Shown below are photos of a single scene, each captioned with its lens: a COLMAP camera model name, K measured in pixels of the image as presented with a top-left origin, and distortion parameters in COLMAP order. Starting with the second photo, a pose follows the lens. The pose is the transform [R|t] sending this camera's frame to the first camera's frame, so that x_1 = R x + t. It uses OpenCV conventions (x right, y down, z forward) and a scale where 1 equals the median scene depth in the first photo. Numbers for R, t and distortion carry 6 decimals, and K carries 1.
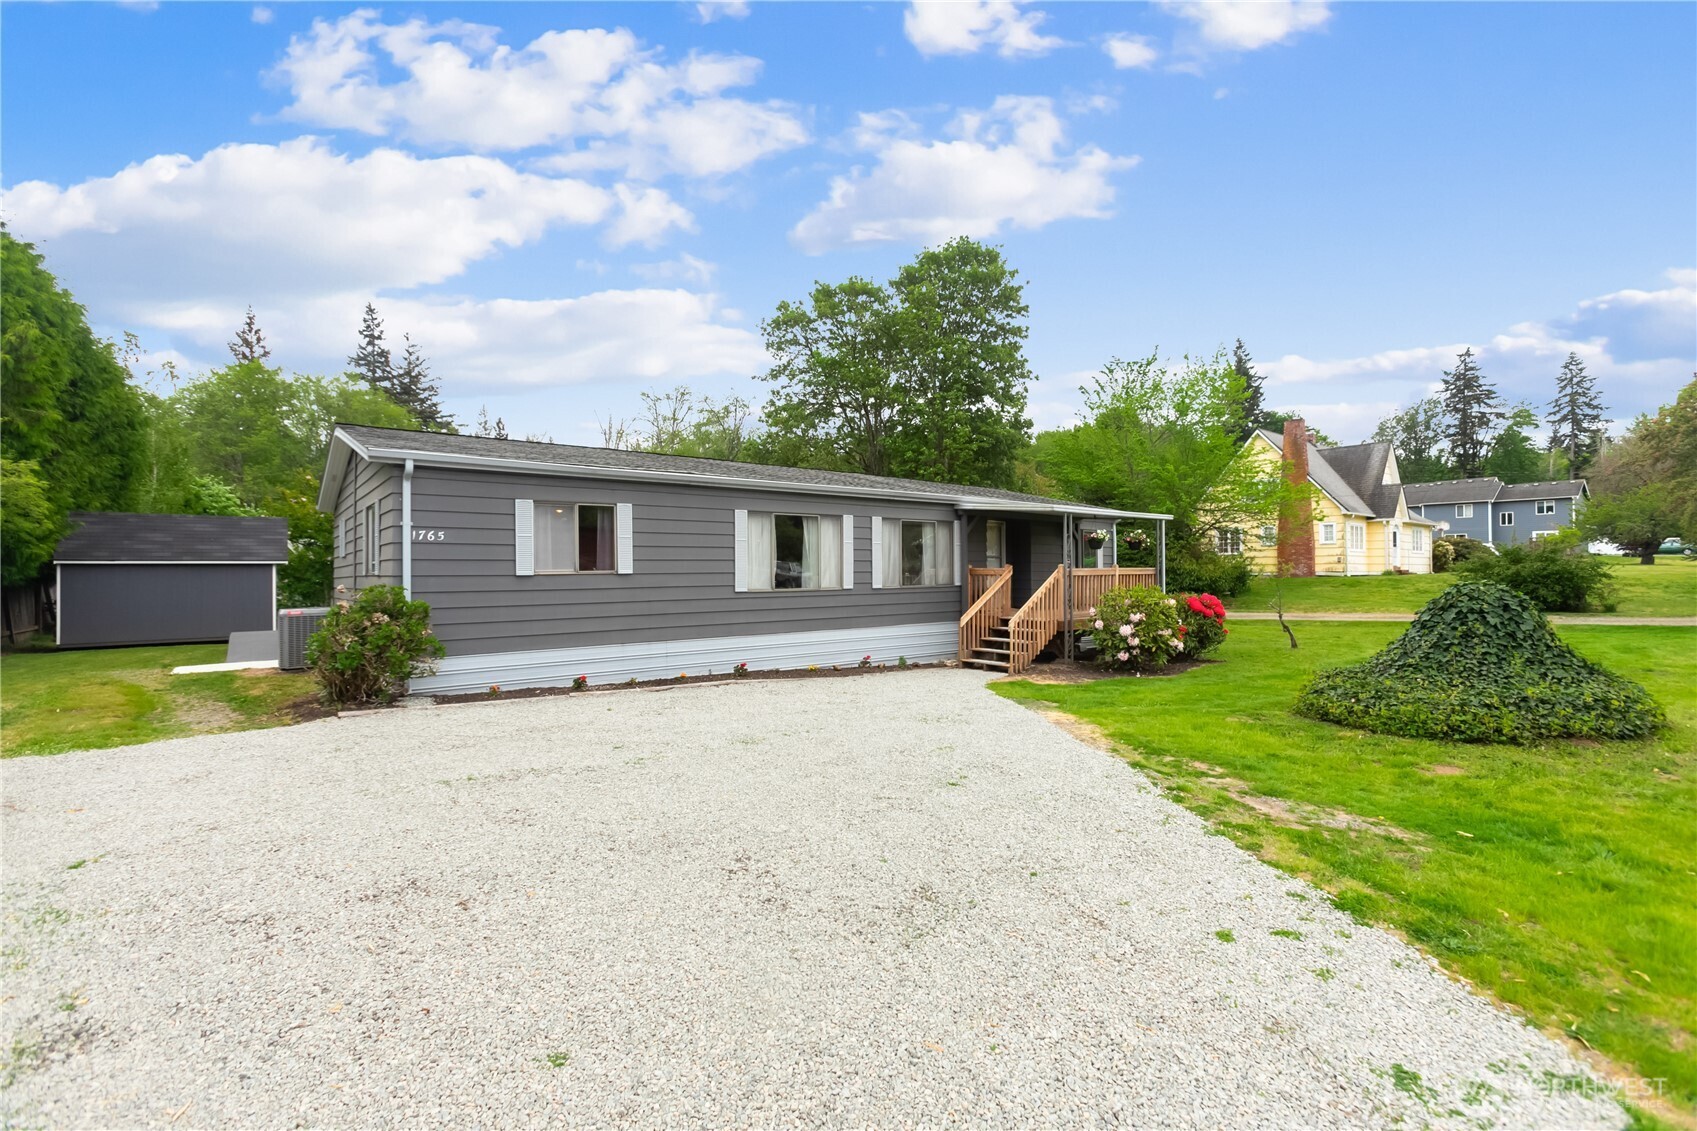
lens RADIAL K [[752.1, 0, 848.5], [0, 752.1, 565.5], [0, 0, 1]] dist [-0.016793, 0.015221]
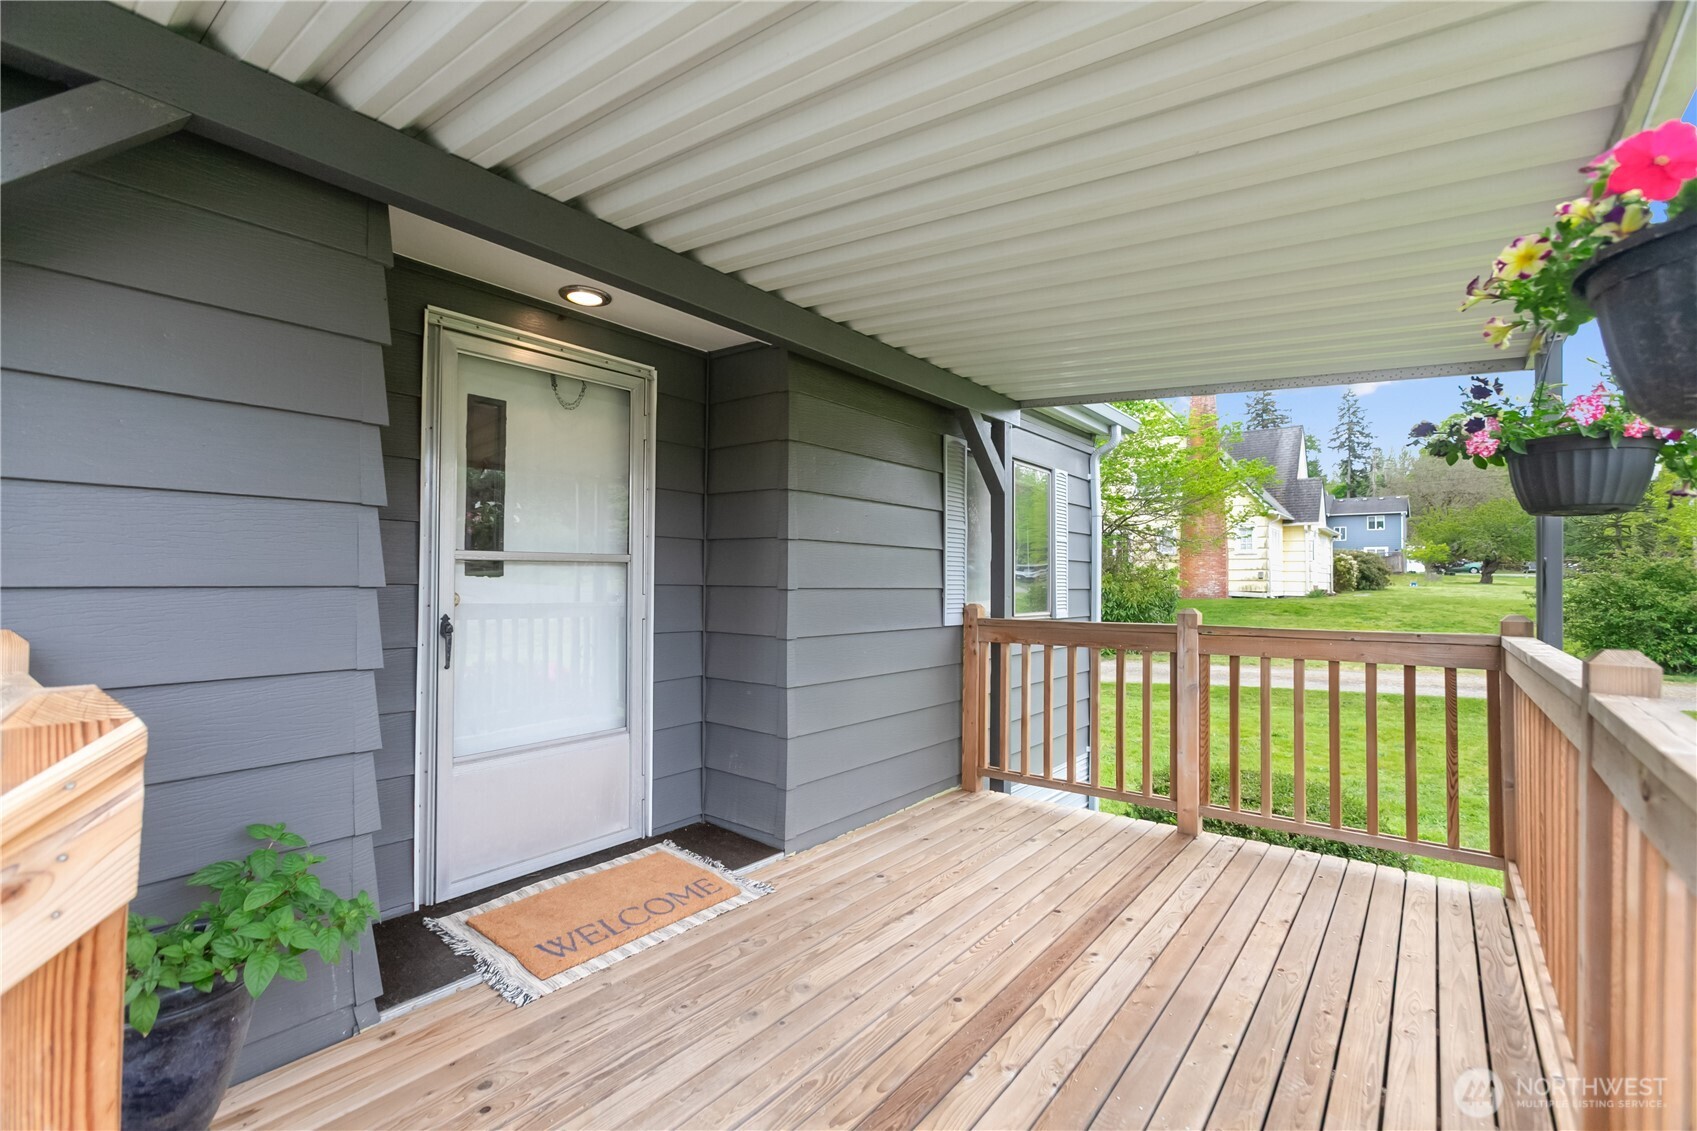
lens RADIAL K [[752.1, 0, 848.5], [0, 752.1, 565.5], [0, 0, 1]] dist [-0.016793, 0.015221]
pose [[0.974969, 0.011690, 0.222034, 0.055151], [-0.008282, 0.999833, -0.016275, -0.001236], [-0.222187, 0.014029, 0.974903, 0.213792]]
